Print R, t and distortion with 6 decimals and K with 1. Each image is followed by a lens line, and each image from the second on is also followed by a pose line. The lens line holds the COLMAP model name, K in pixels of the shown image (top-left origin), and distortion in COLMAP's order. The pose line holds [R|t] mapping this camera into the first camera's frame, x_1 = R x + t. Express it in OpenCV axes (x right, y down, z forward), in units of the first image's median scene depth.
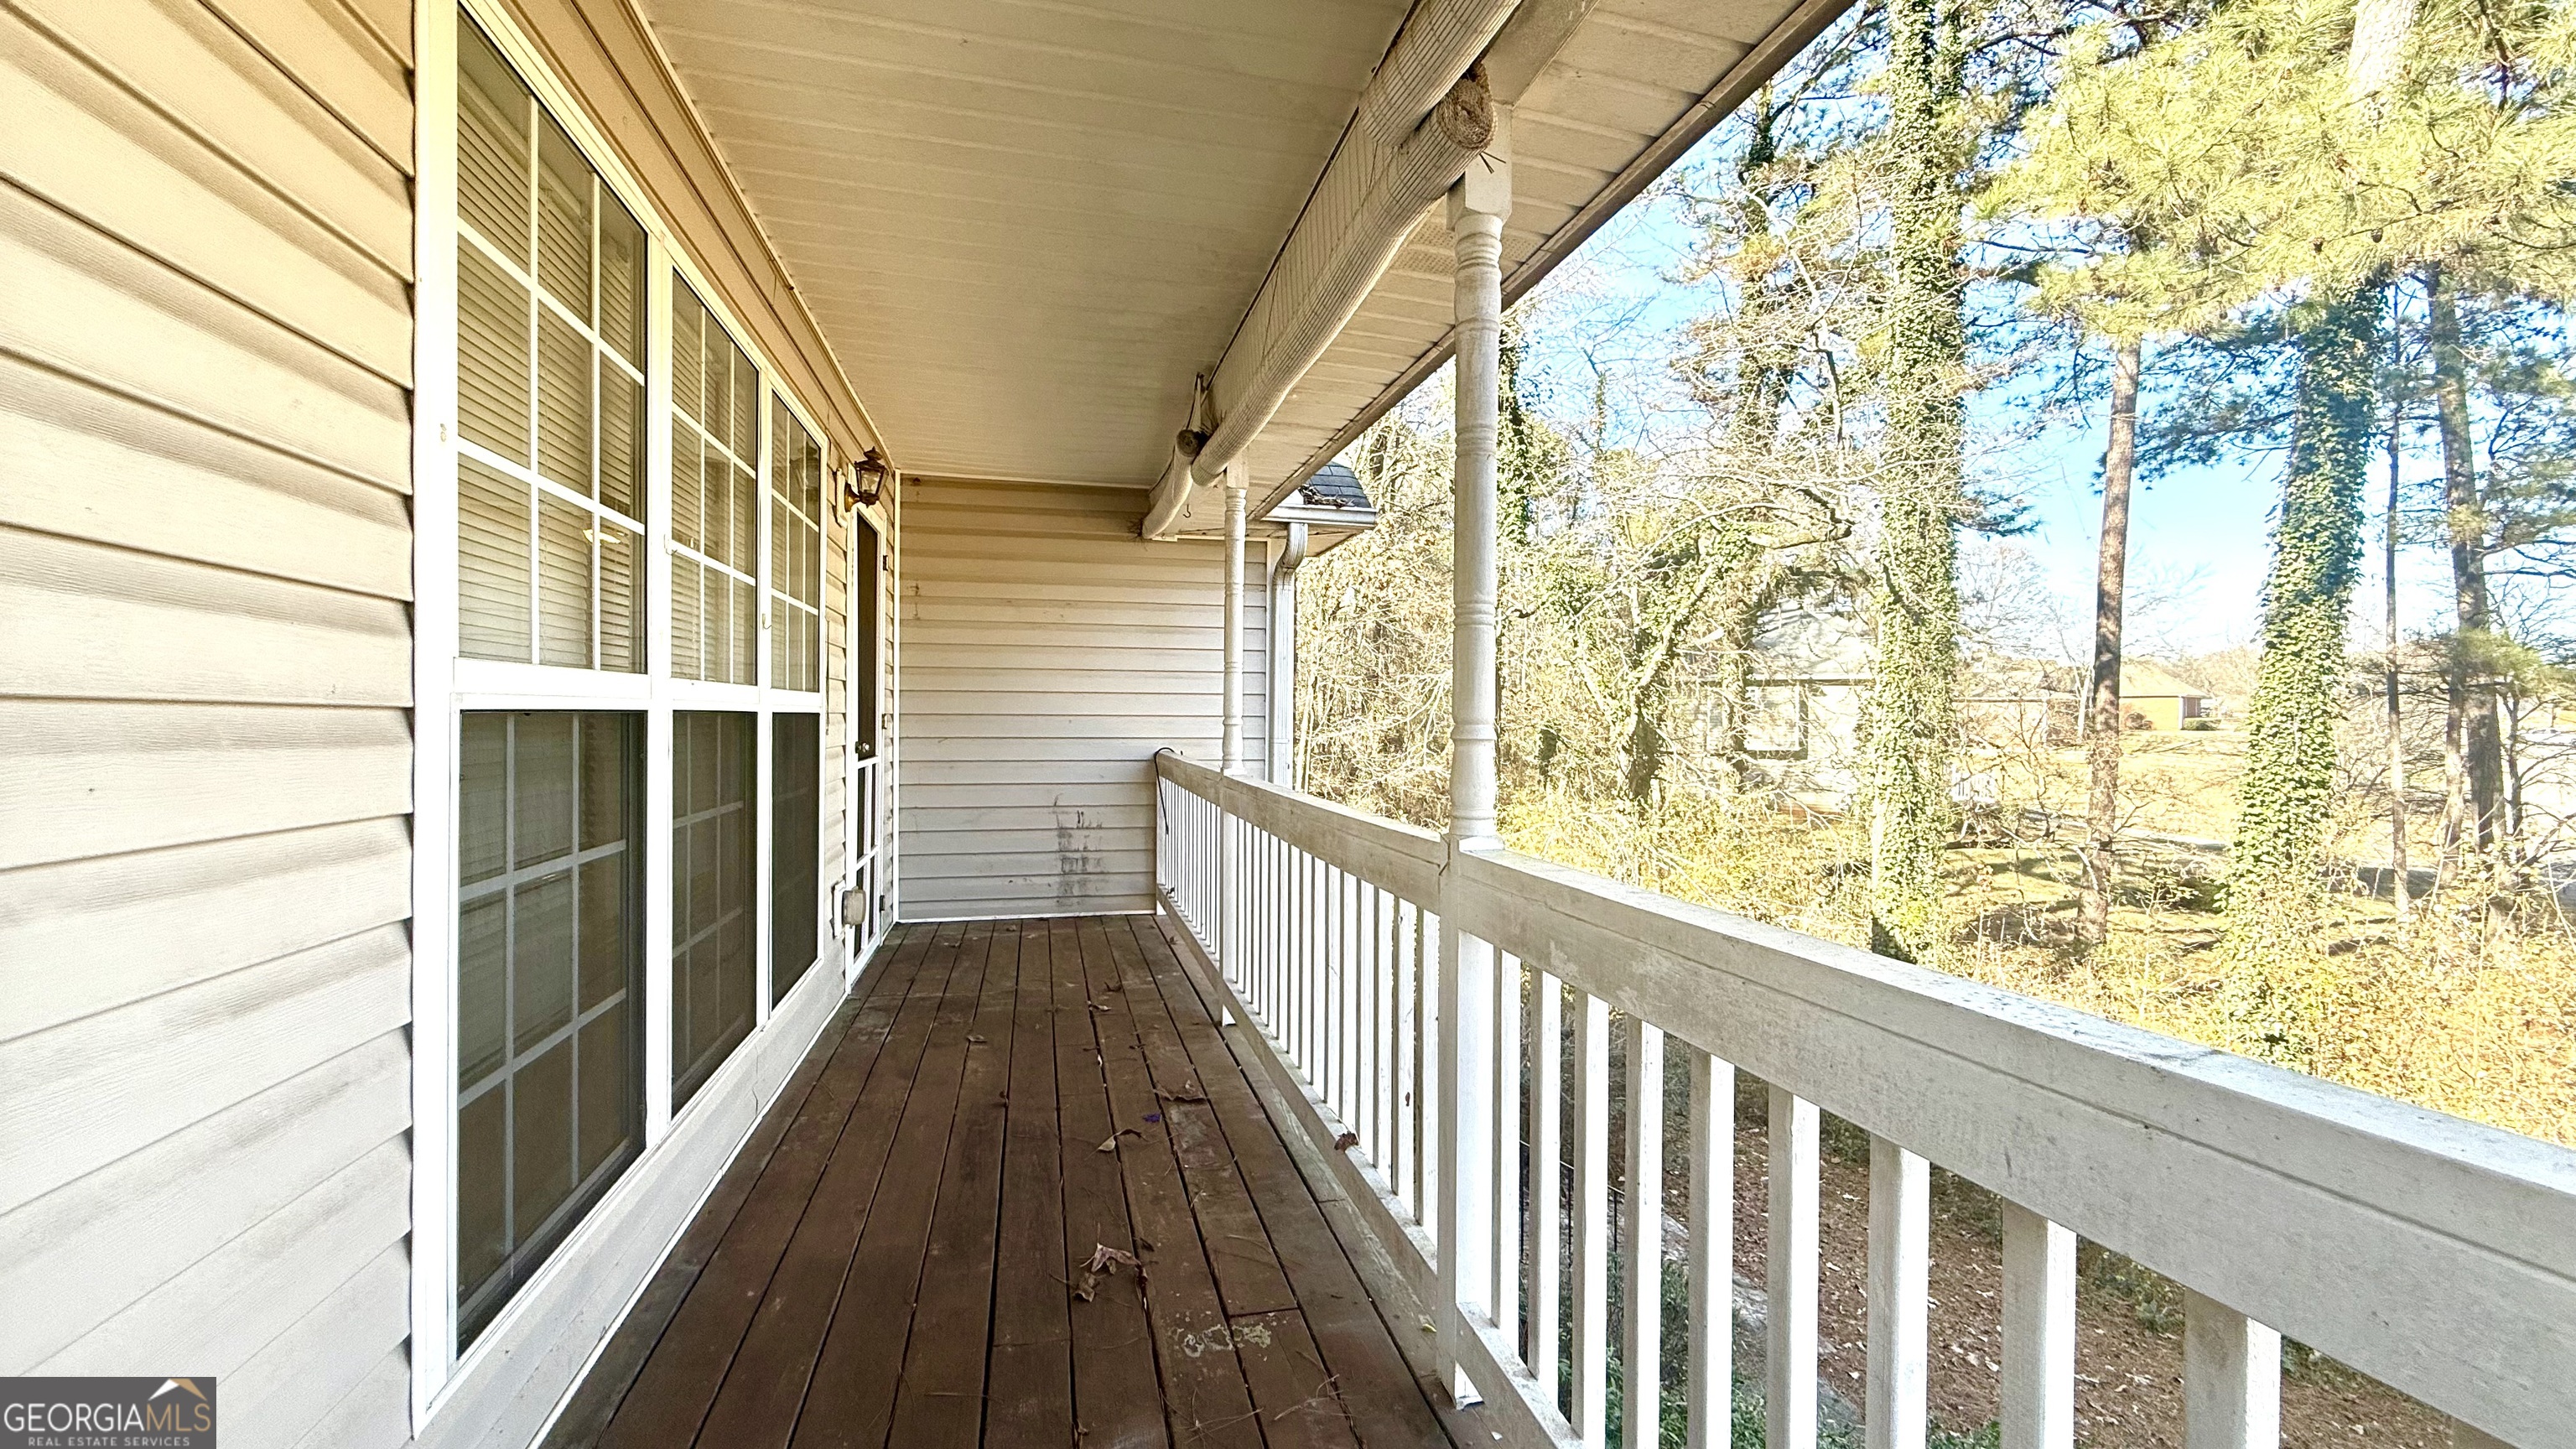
lens RADIAL K [[1031.1, 0, 1288.0], [0, 1031.1, 724.5], [0, 0, 1]] dist [0.002070, -0.000091]
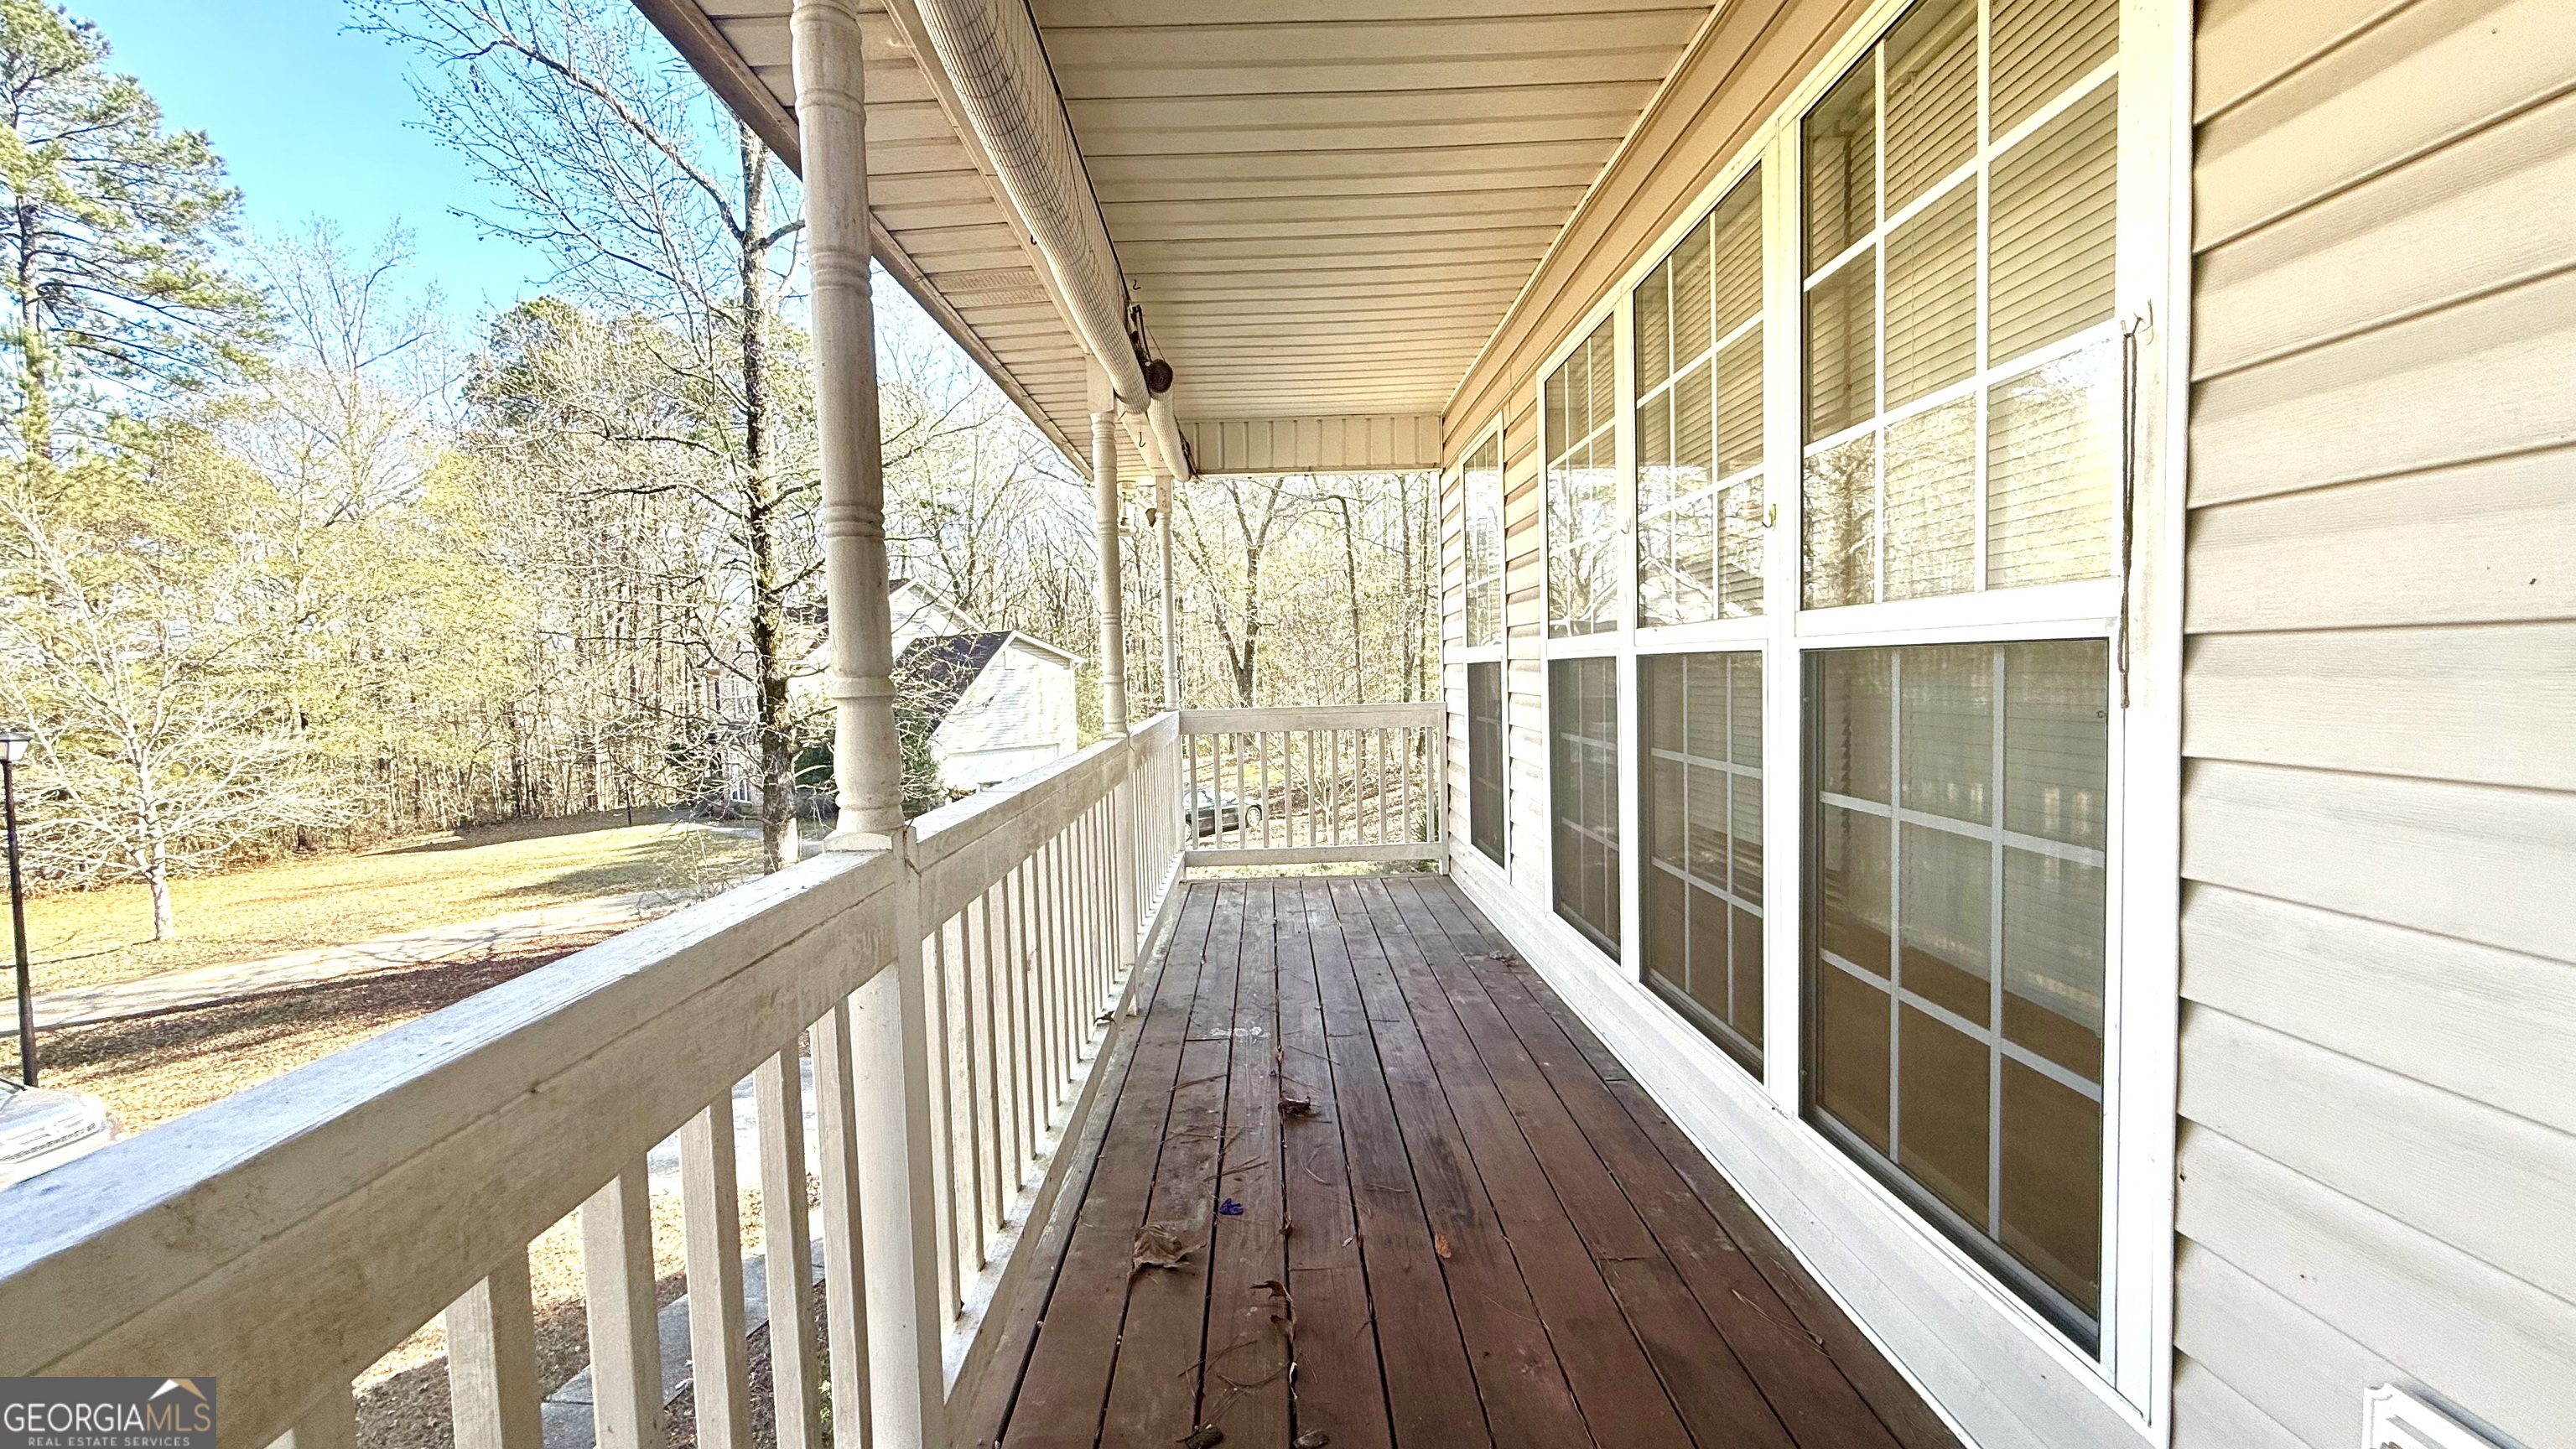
lens RADIAL K [[1031.1, 0, 1288.0], [0, 1031.1, 724.5], [0, 0, 1]] dist [0.002070, -0.000091]
pose [[-0.976191, 0.010780, 0.216647, -0.385396], [0.024585, 0.997827, 0.061126, -0.013715], [-0.215517, 0.064997, -0.974335, 1.942499]]
